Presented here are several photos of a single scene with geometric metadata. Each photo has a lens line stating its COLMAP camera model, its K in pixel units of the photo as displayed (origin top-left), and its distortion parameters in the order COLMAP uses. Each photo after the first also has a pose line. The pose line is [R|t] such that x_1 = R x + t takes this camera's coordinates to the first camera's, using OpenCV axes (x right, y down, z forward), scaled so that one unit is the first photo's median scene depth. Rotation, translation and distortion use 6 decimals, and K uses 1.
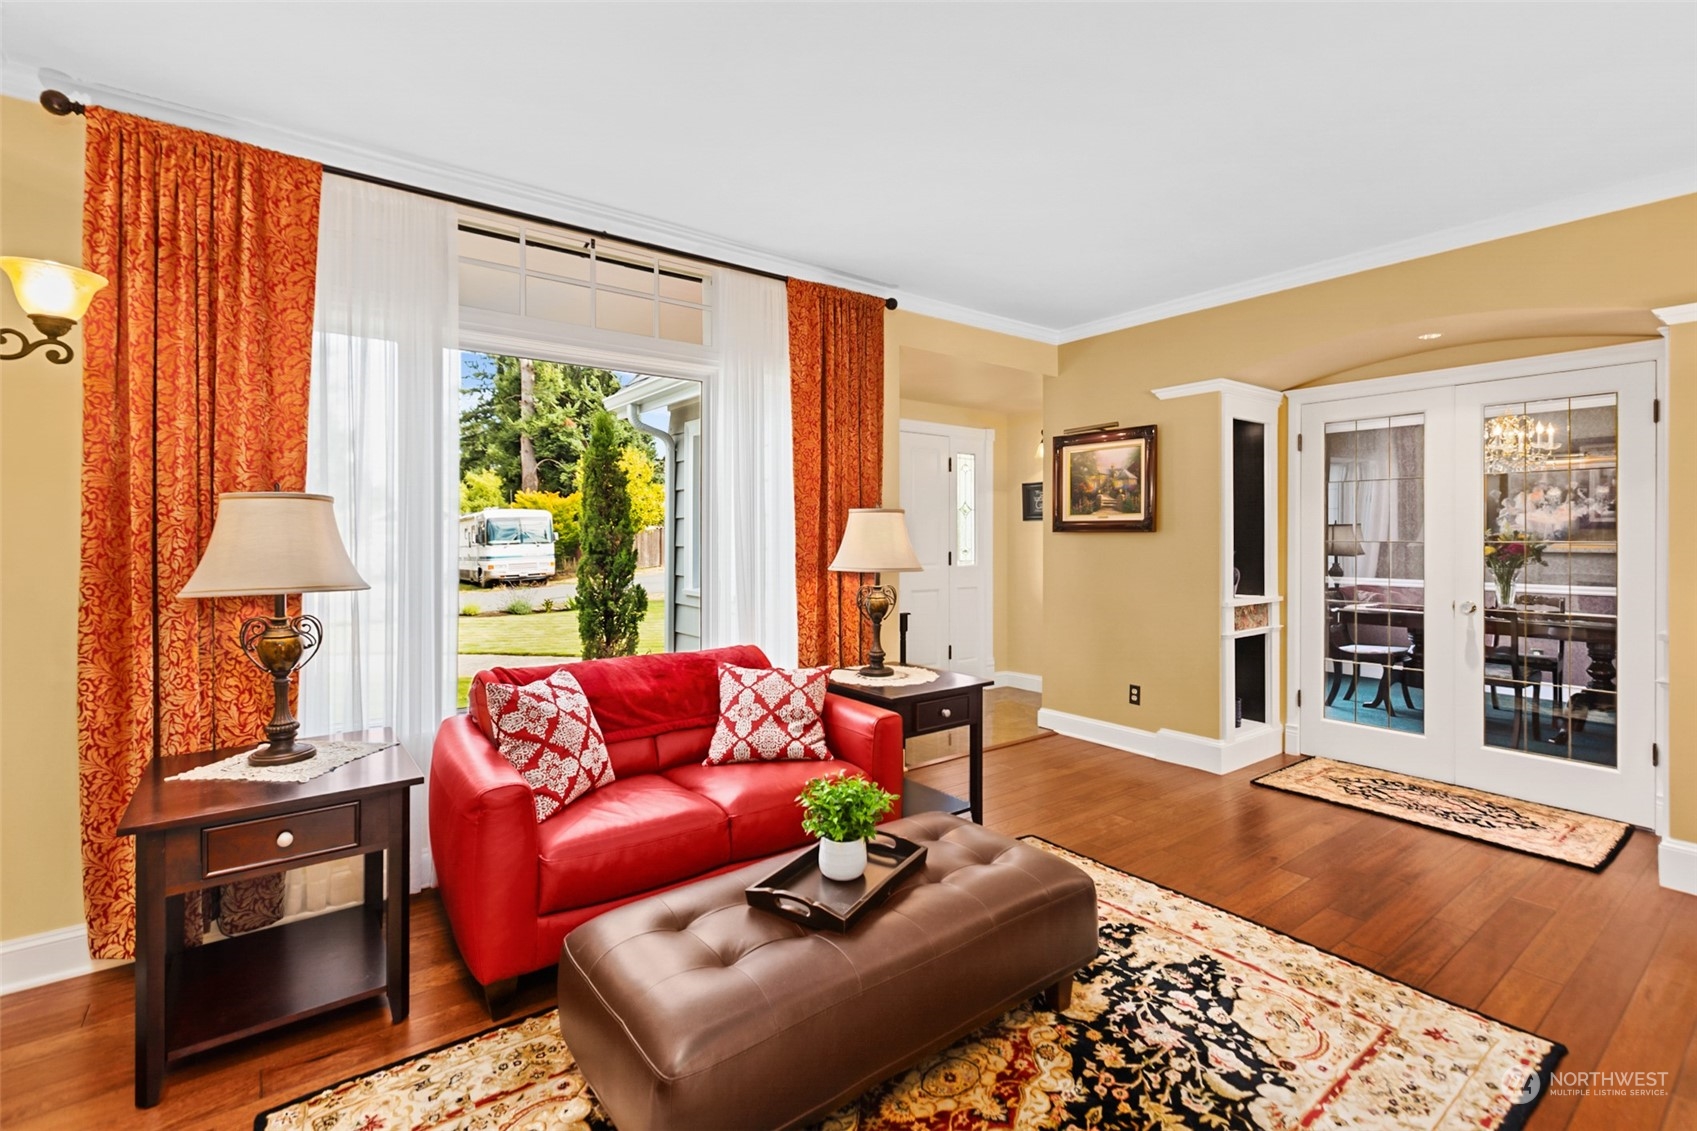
lens RADIAL K [[758.2, 0, 845.2], [0, 758.2, 549.6], [0, 0, 1]] dist [0.000444, -0.001891]
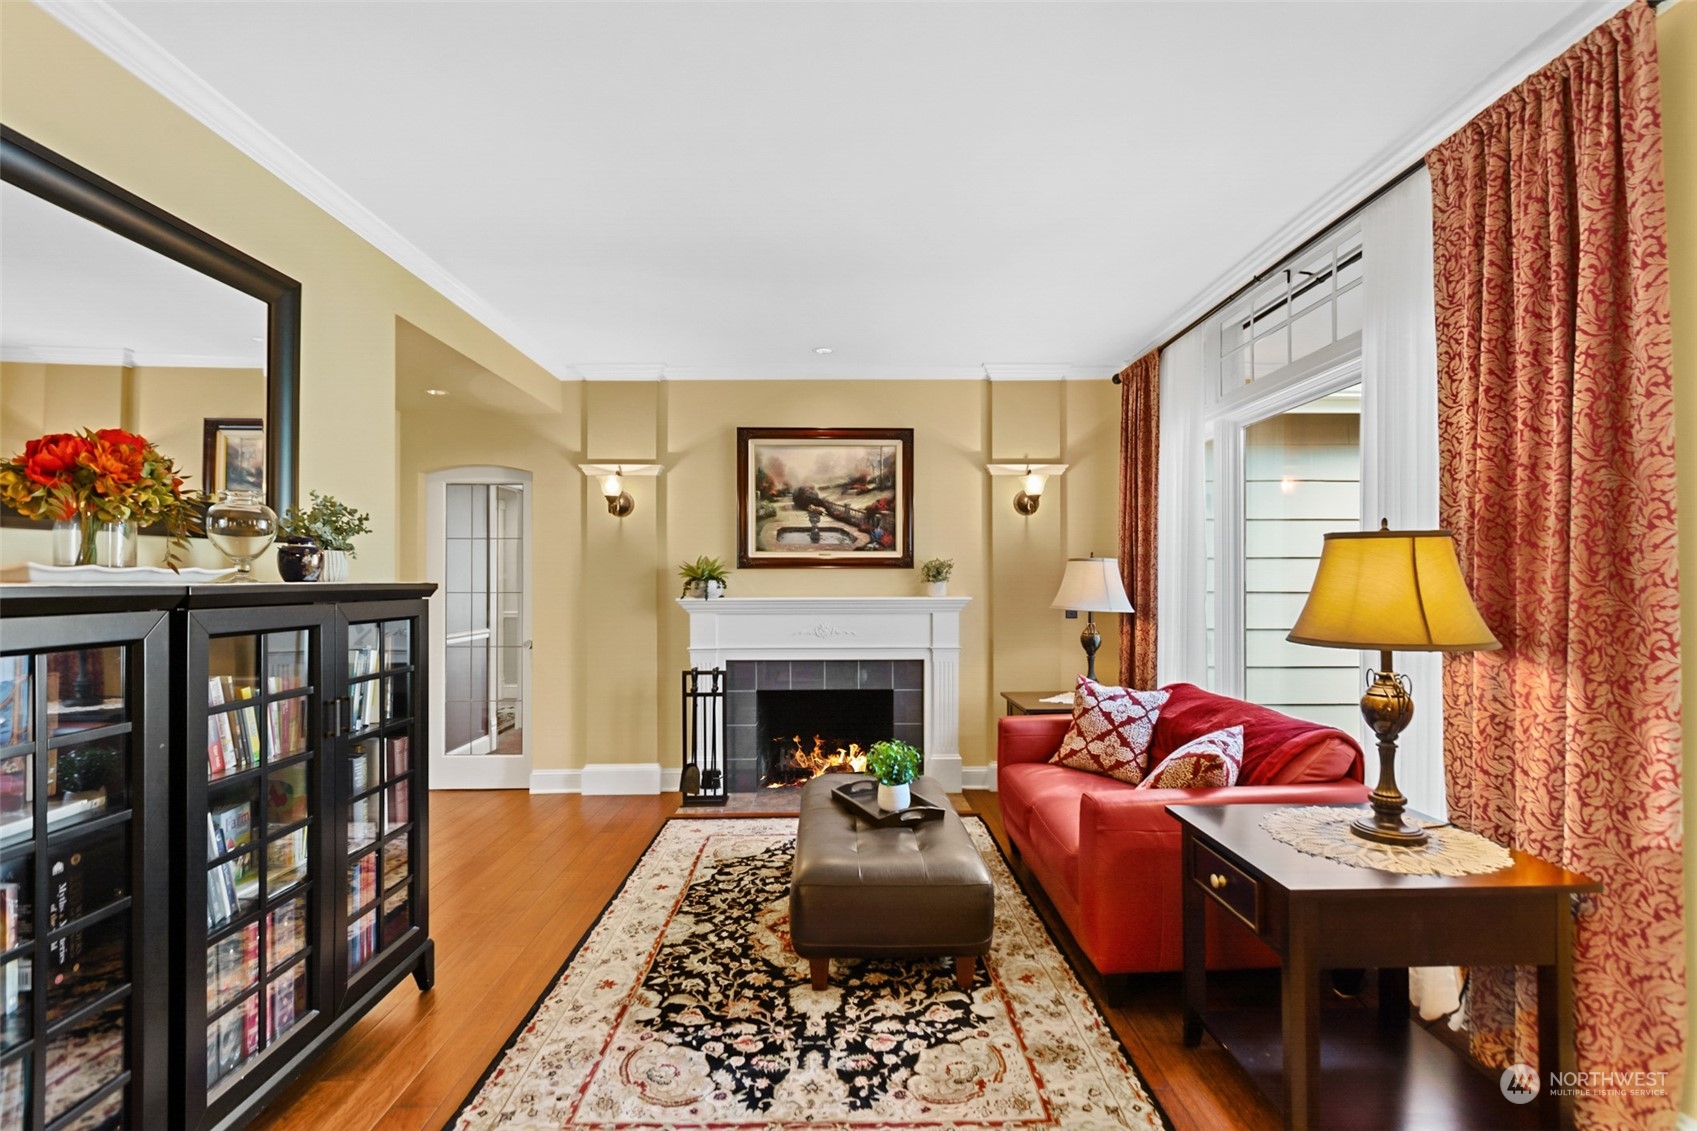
lens RADIAL K [[758.2, 0, 843.4], [0, 758.2, 575.9], [0, 0, 1]] dist [0.000444, -0.001891]
pose [[-0.591707, -0.005072, -0.806137, 1.249480], [-0.006432, 0.999978, -0.001570, -0.023025], [0.806127, 0.004256, -0.591727, 1.789846]]
